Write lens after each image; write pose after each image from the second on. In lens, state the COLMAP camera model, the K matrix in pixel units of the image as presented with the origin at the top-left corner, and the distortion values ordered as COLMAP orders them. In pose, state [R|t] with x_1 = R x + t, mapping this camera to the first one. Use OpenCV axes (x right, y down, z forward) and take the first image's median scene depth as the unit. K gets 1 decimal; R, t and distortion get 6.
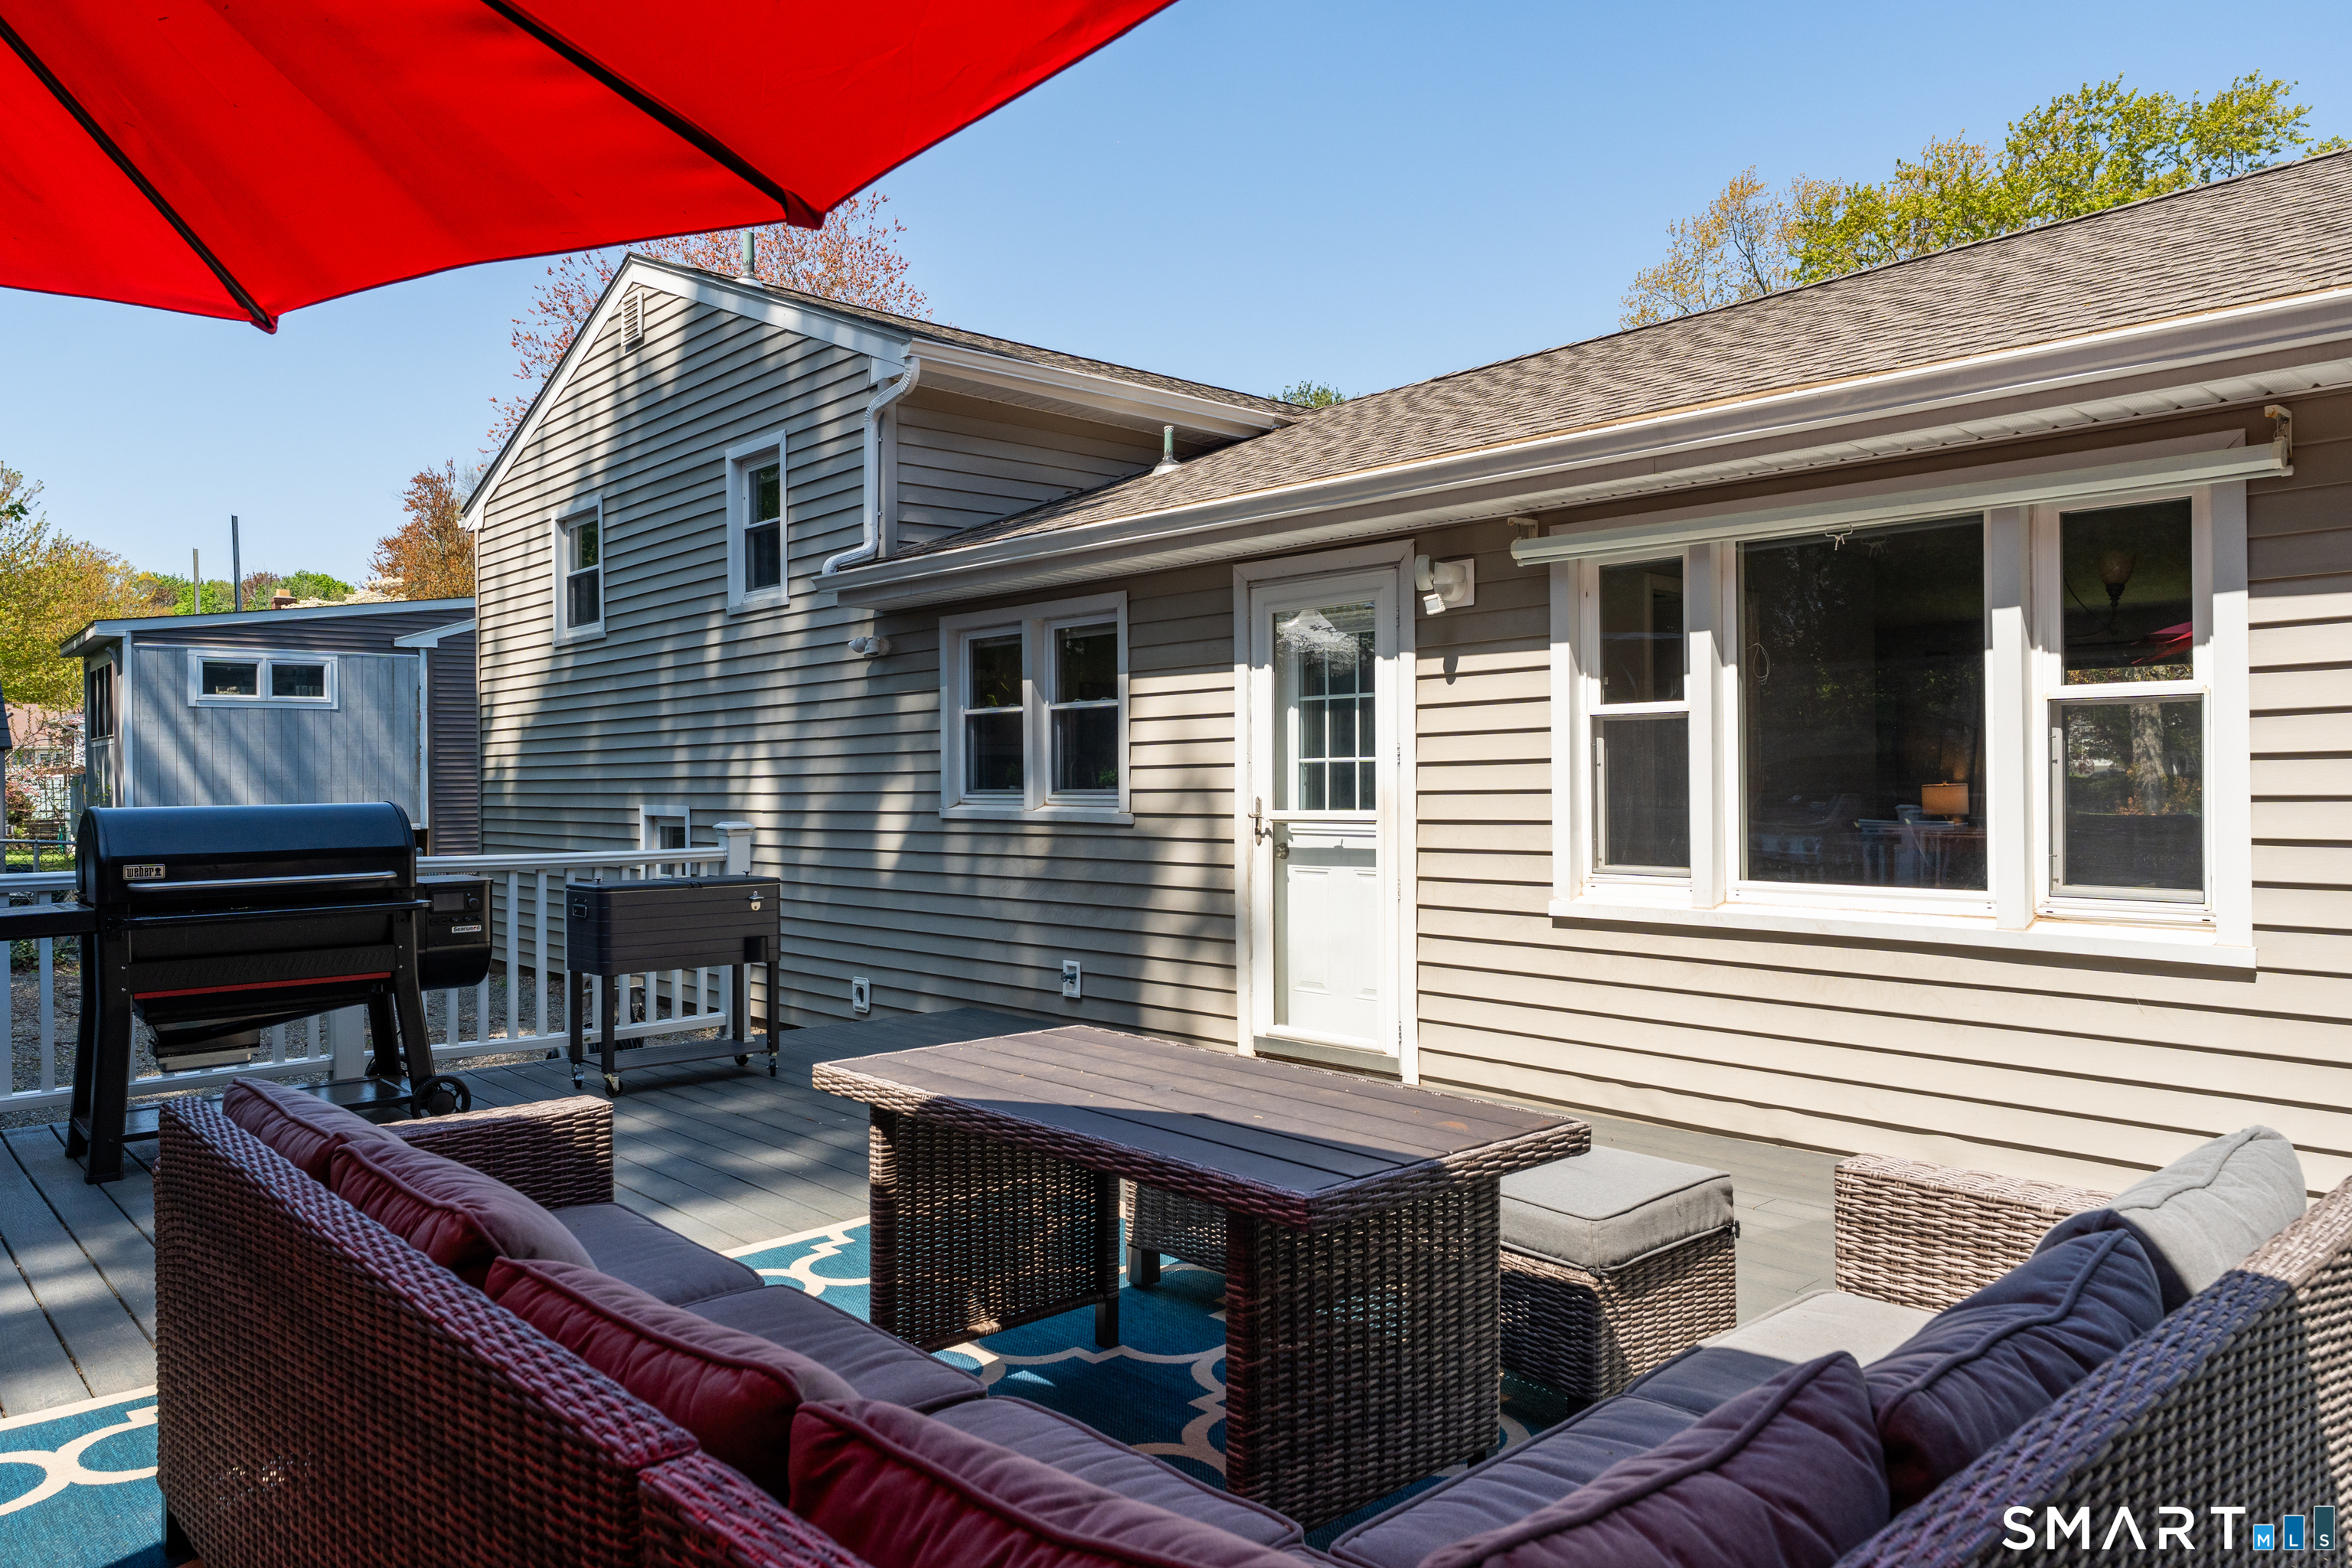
lens RADIAL K [[1546.3, 0, 1177.0], [0, 1546.3, 788.4], [0, 0, 1]] dist [0.010908, 0.001261]
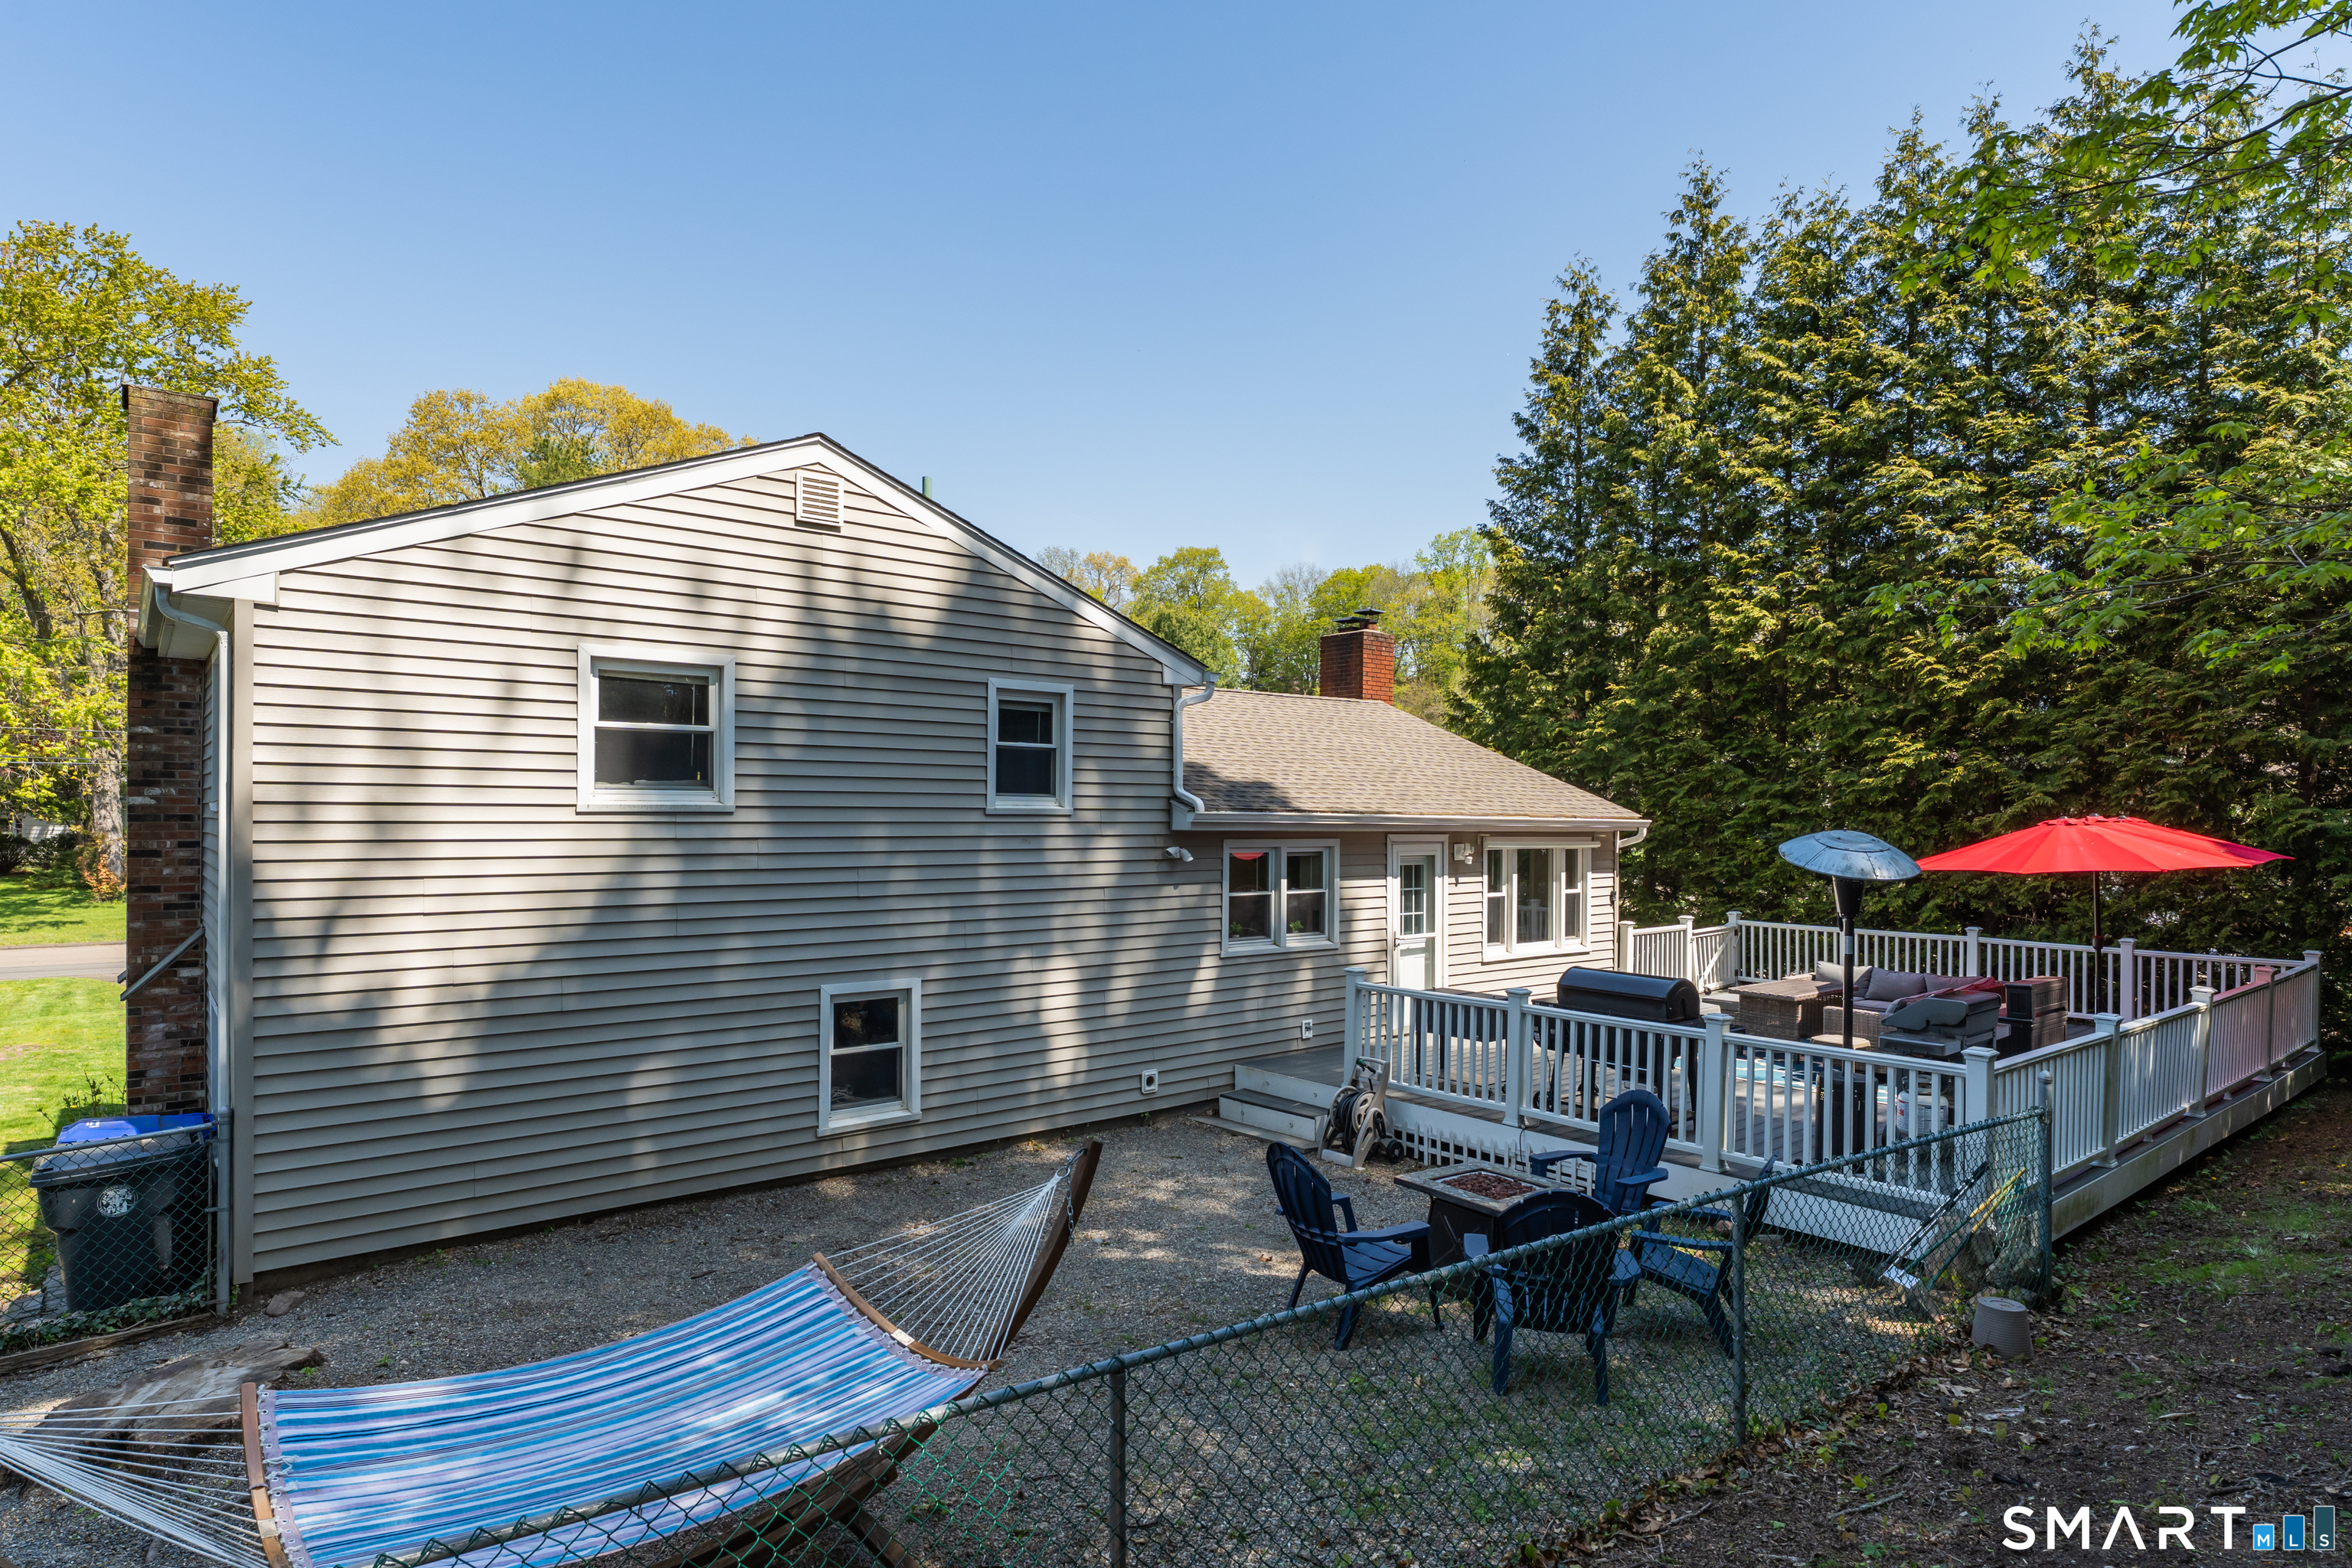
lens RADIAL K [[1288.1, 0, 1176.3], [0, 1288.1, 791.8], [0, 0, 1]] dist [0.002062, 0.000045]
pose [[0.067964, 0.023923, 0.997401, -2.267988], [0.000344, 0.999712, -0.024002, -0.186784], [-0.997688, 0.001975, 0.067936, 1.362111]]
